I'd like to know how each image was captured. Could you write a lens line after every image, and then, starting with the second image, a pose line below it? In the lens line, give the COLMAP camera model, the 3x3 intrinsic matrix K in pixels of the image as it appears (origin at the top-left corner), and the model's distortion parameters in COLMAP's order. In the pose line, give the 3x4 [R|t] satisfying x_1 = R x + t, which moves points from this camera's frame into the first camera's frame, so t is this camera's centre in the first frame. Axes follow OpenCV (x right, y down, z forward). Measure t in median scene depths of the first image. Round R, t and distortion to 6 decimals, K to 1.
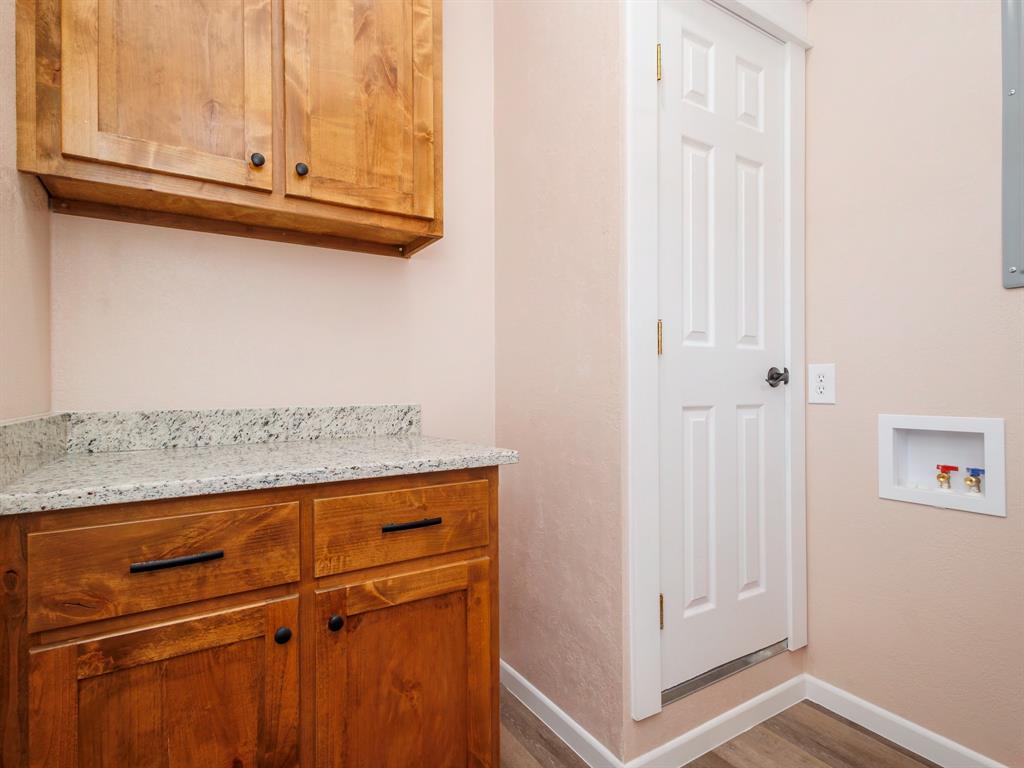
lens RADIAL K [[527.9, 0, 512.2], [0, 527.9, 380.2], [0, 0, 1]] dist [0.005647, 0.000092]
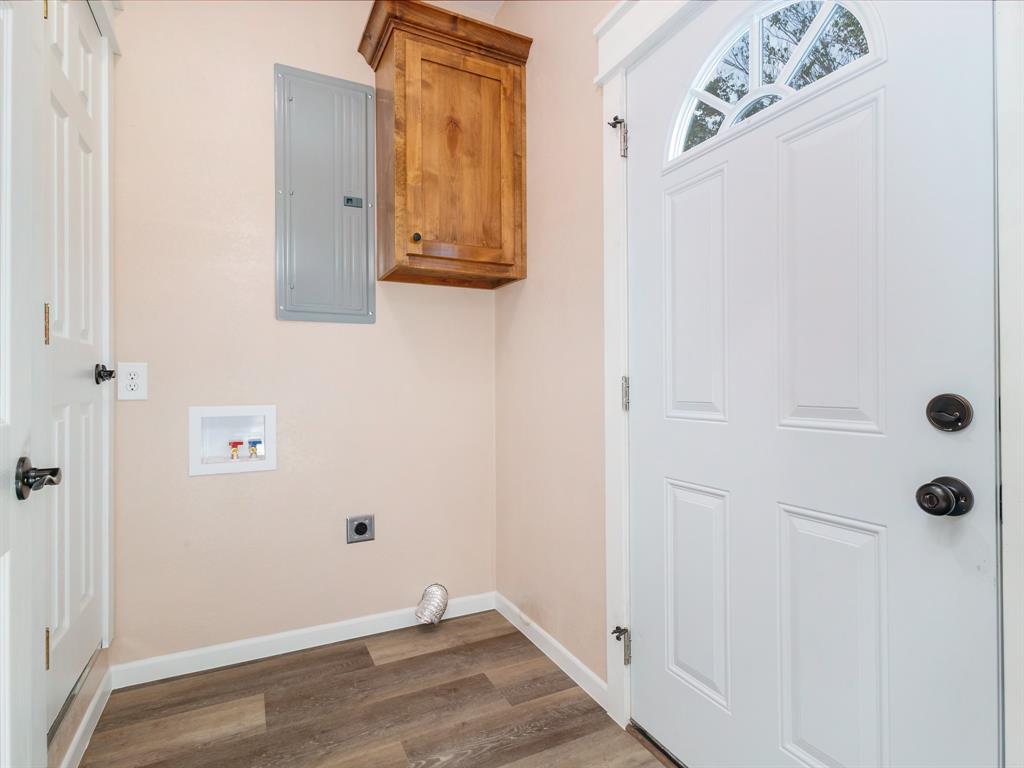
lens RADIAL K [[527.9, 0, 512.3], [0, 527.9, 384.3], [0, 0, 1]] dist [0.005647, 0.000092]
pose [[0.084544, -0.000945, 0.996419, -0.433490], [-0.007030, 0.999974, 0.001545, 0.006323], [-0.996395, -0.007136, 0.084535, 0.165458]]
